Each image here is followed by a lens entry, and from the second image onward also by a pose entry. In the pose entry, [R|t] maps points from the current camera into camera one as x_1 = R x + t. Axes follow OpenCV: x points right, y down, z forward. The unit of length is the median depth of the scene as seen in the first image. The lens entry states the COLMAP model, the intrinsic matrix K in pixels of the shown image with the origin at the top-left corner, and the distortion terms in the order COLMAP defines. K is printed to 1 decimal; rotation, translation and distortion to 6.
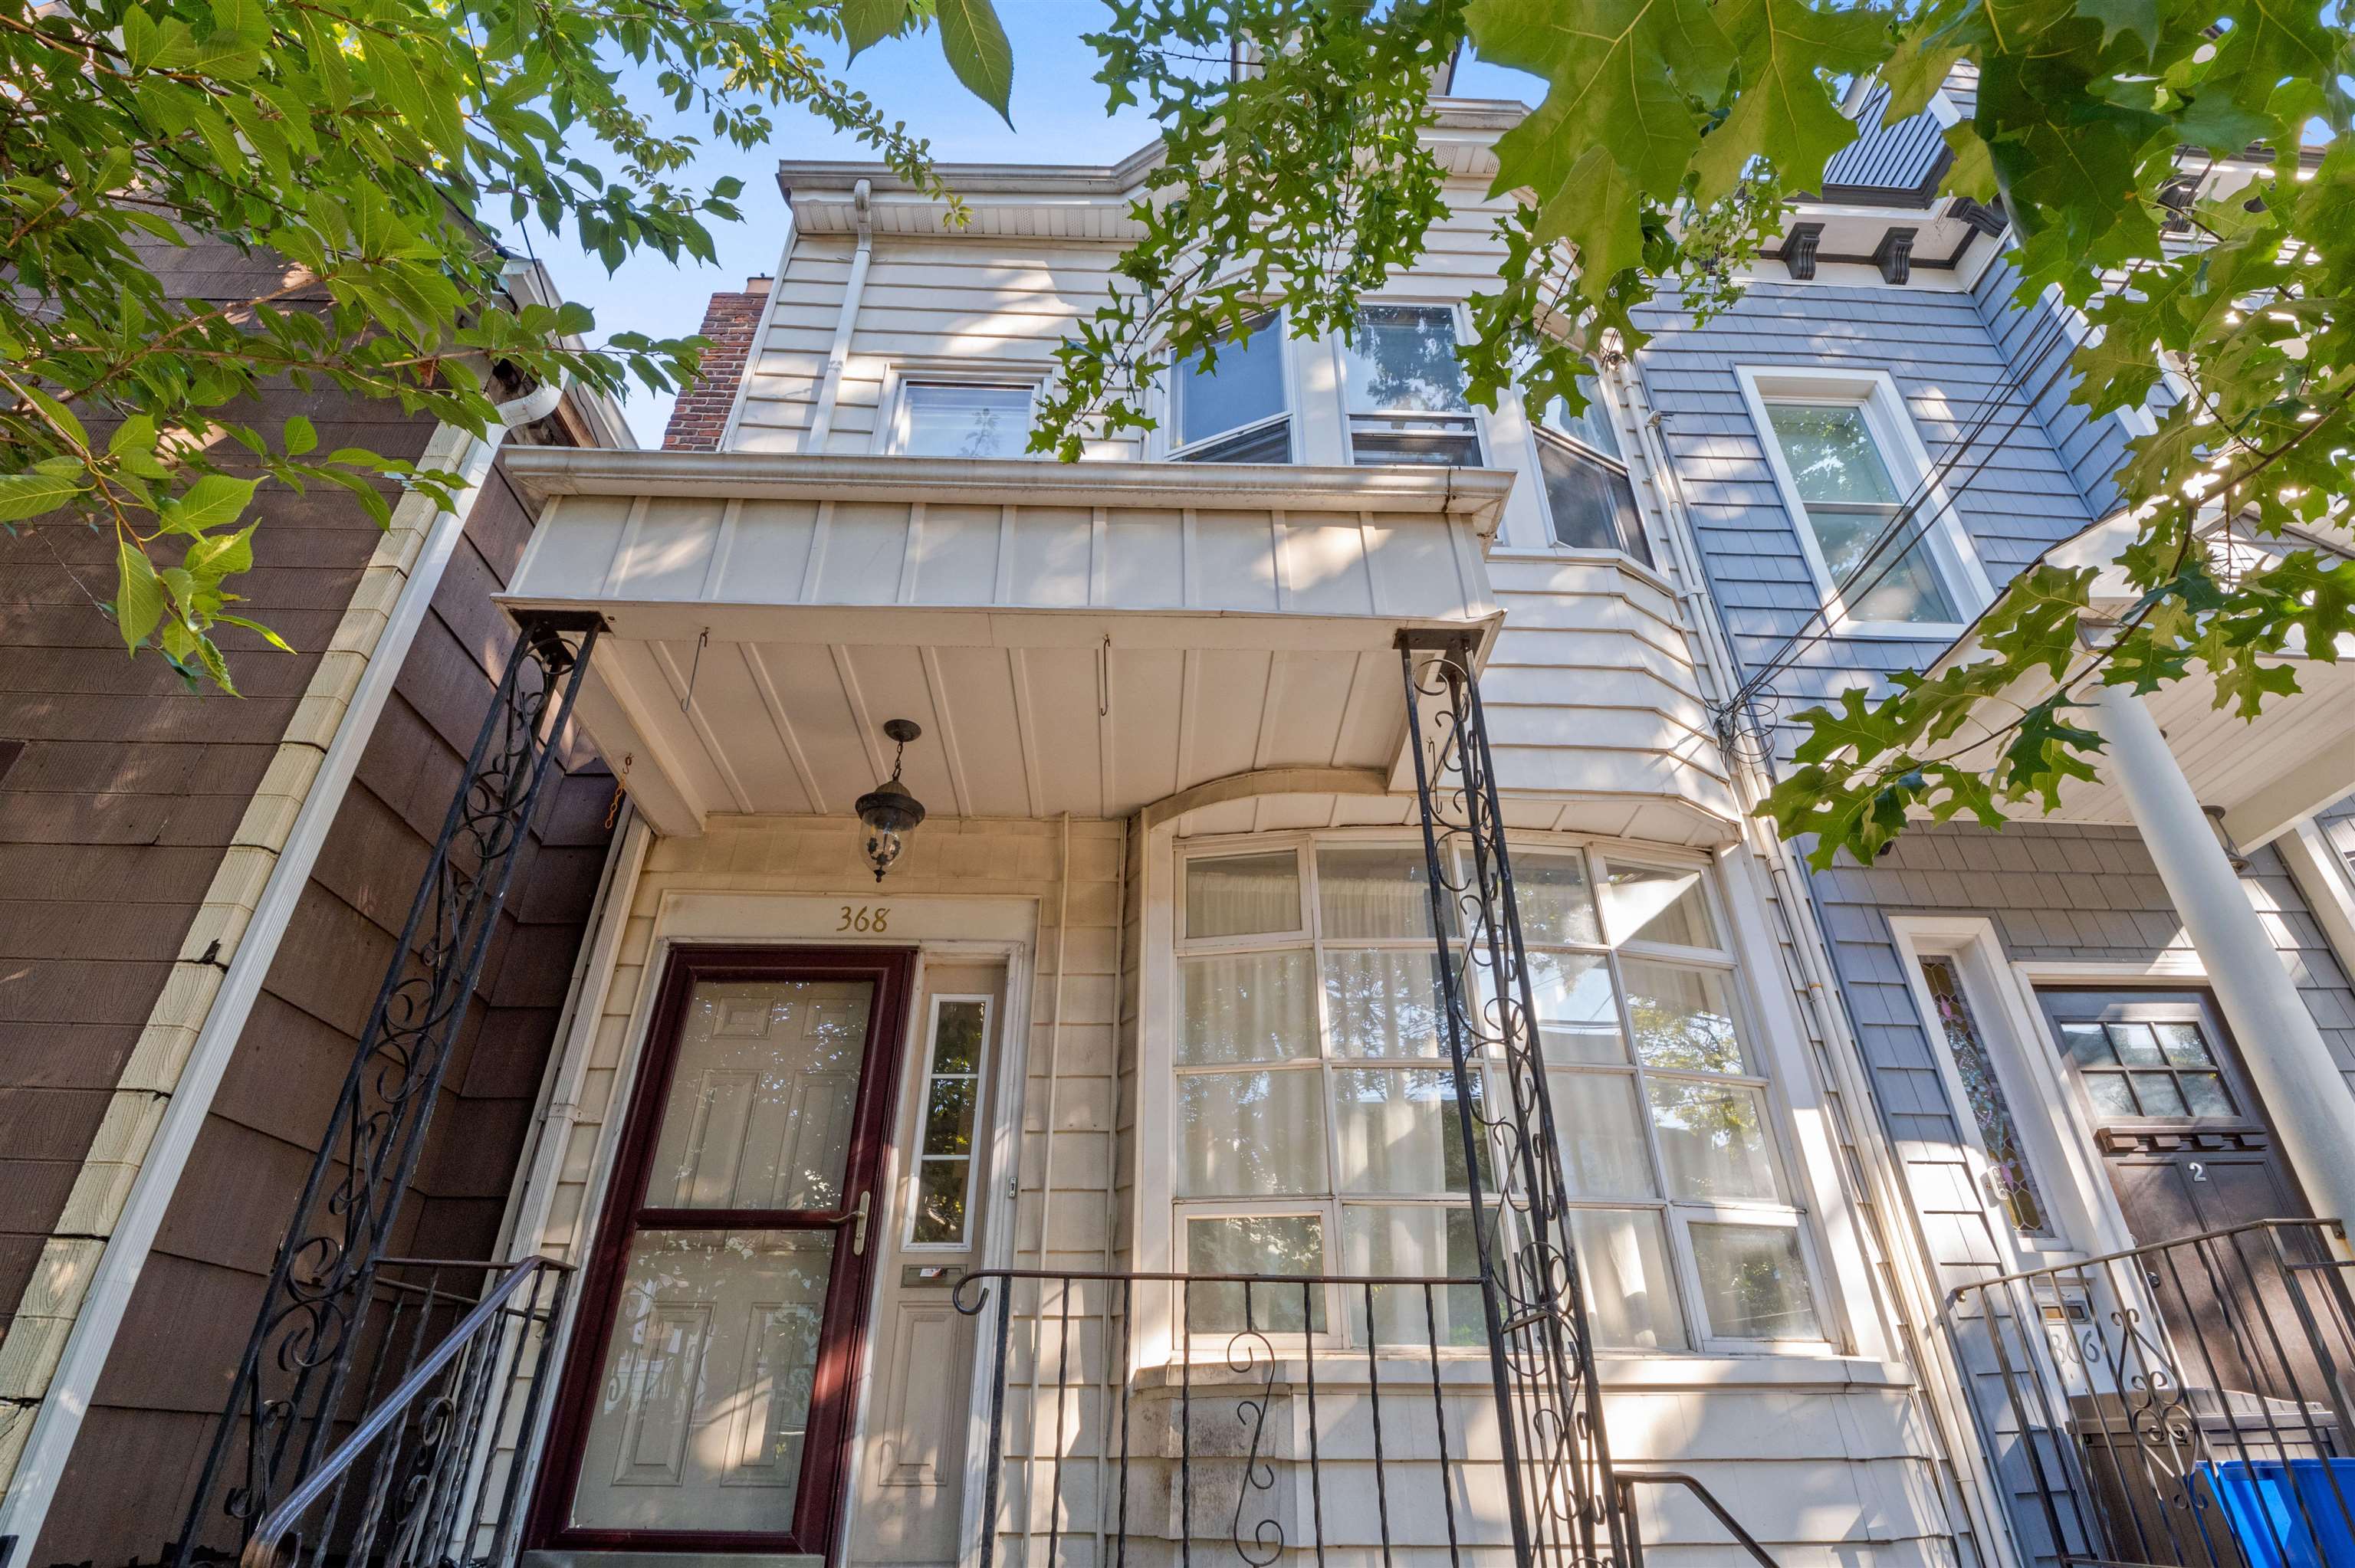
lens RADIAL K [[1134.7, 0, 1178.8], [0, 1134.7, 767.7], [0, 0, 1]] dist [0.001226, -0.015055]
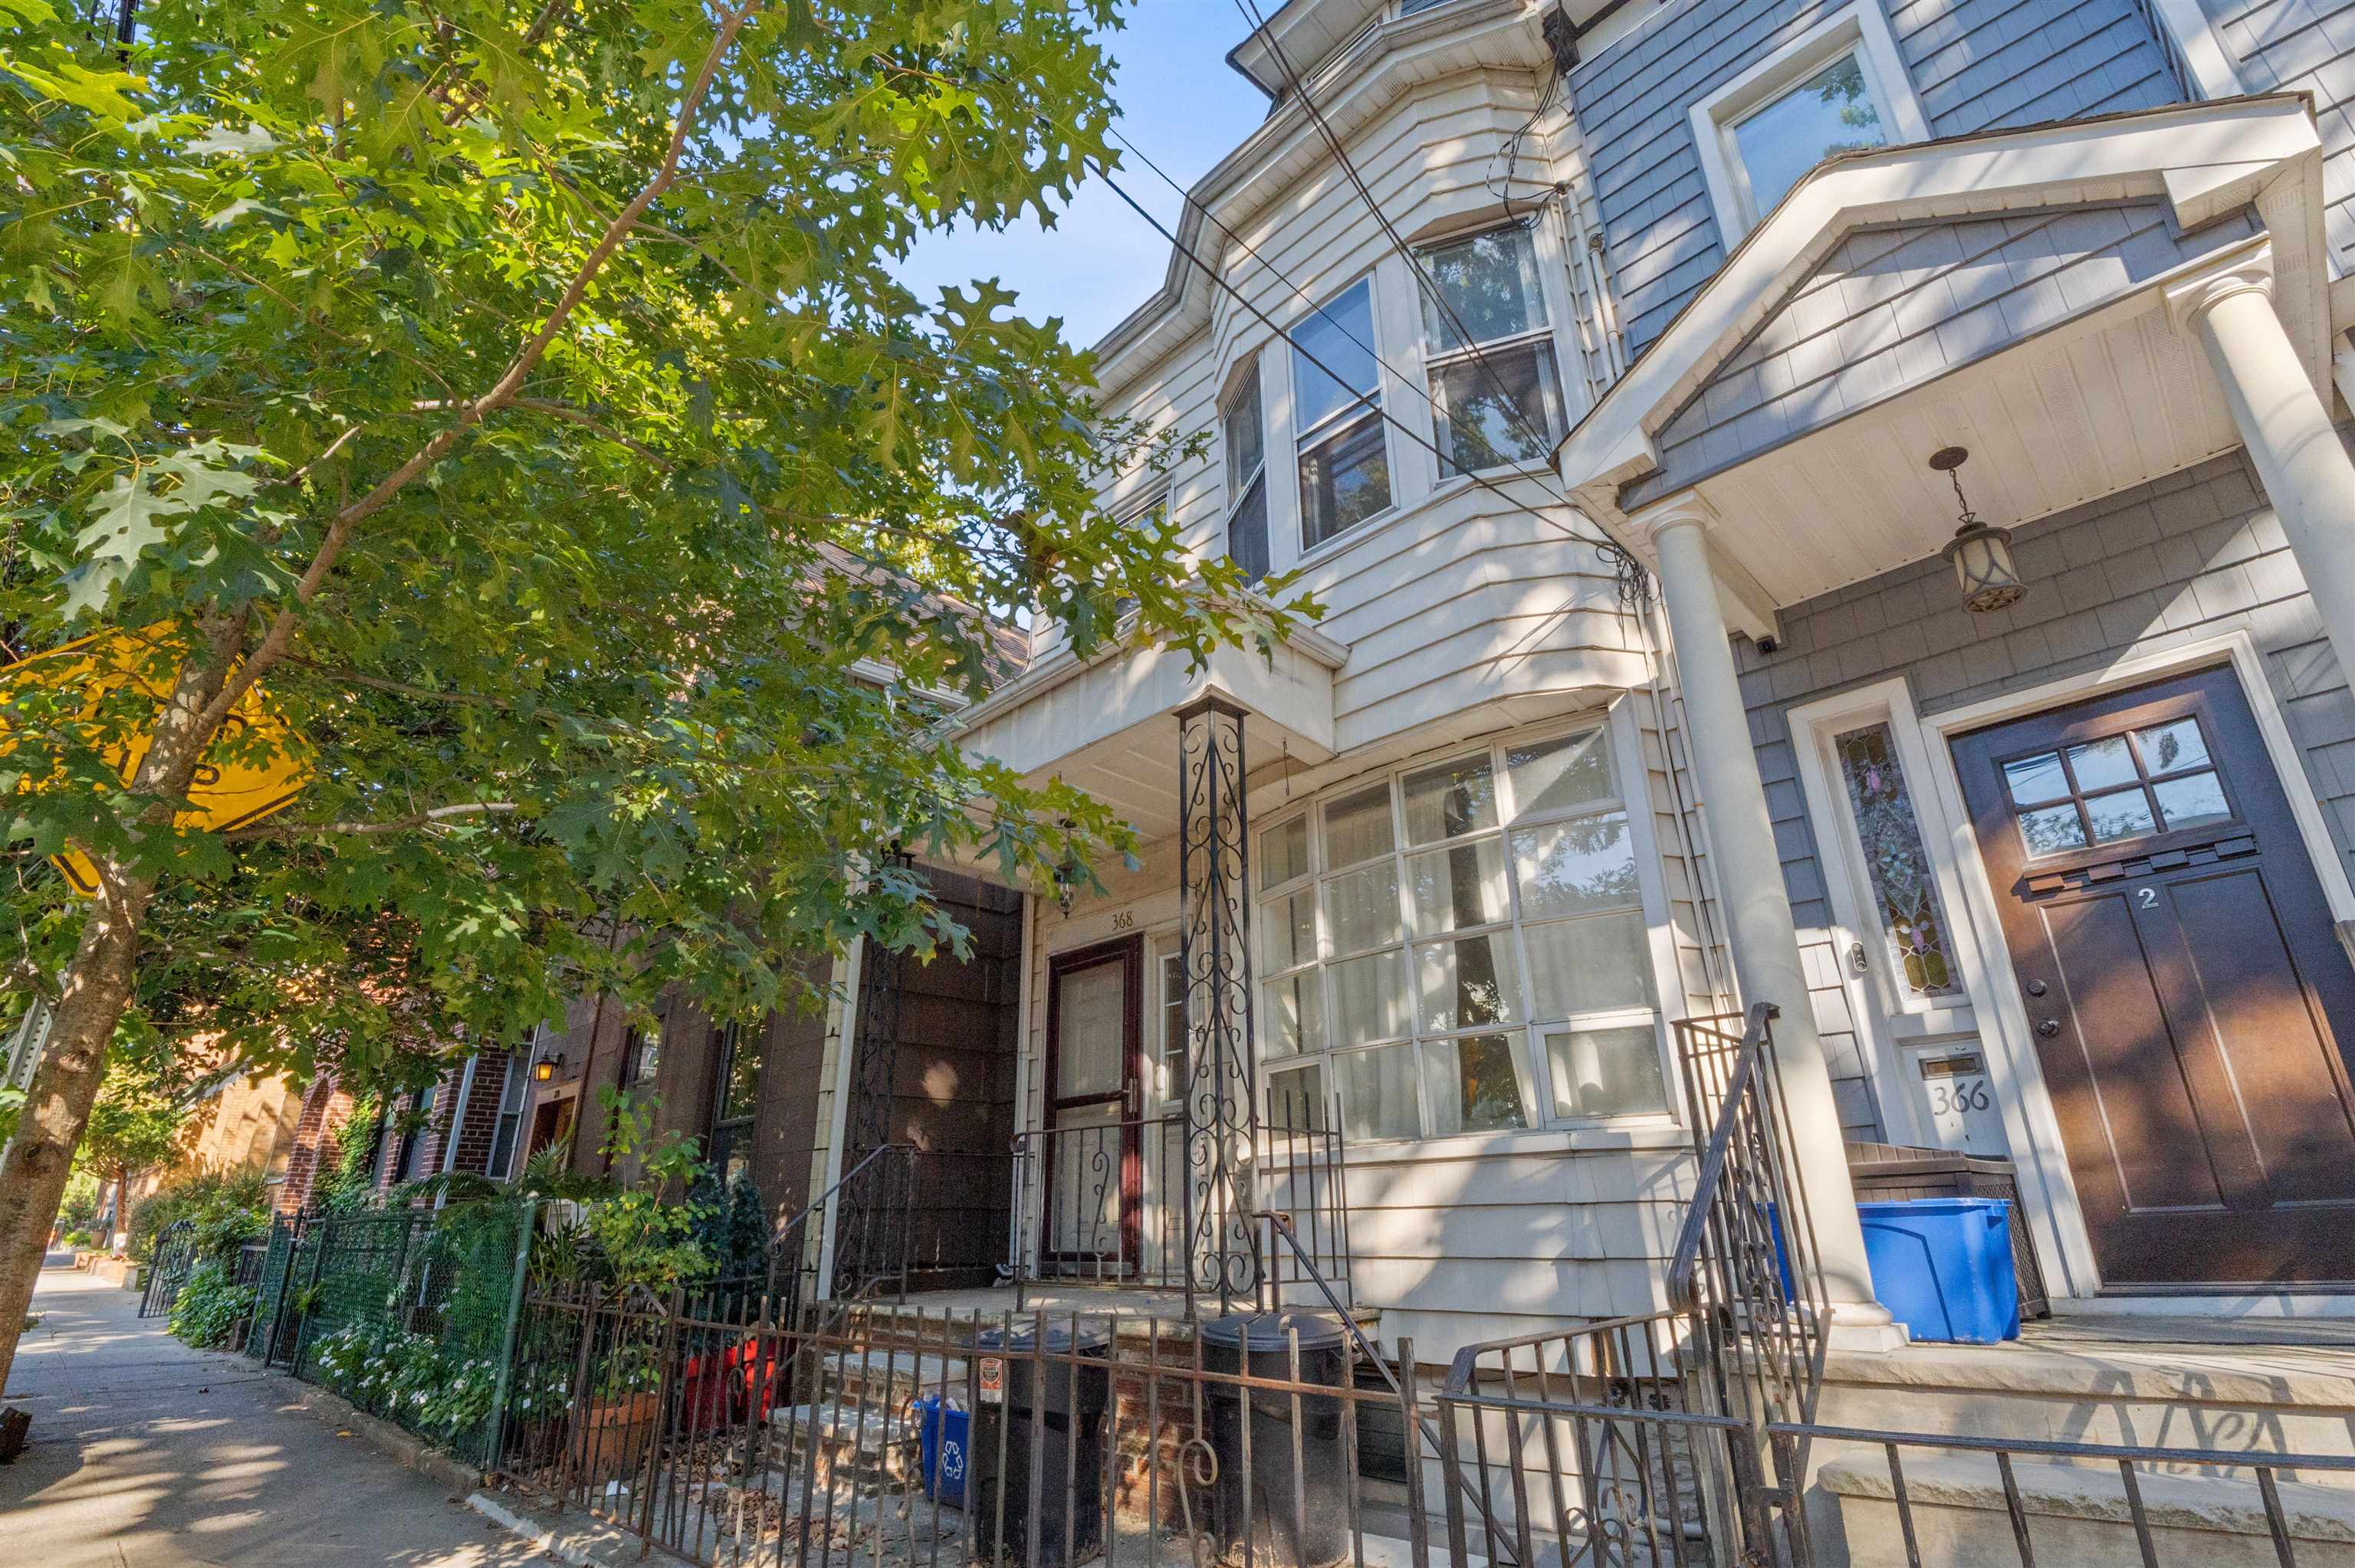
lens RADIAL K [[1134.7, 0, 1164.4], [0, 1134.7, 790.9], [0, 0, 1]] dist [0.001226, -0.015055]
pose [[0.672163, -0.280151, -0.685355, 1.013548], [0.394443, 0.918852, 0.011254, -0.038220], [0.626587, -0.277898, 0.728122, -0.124520]]
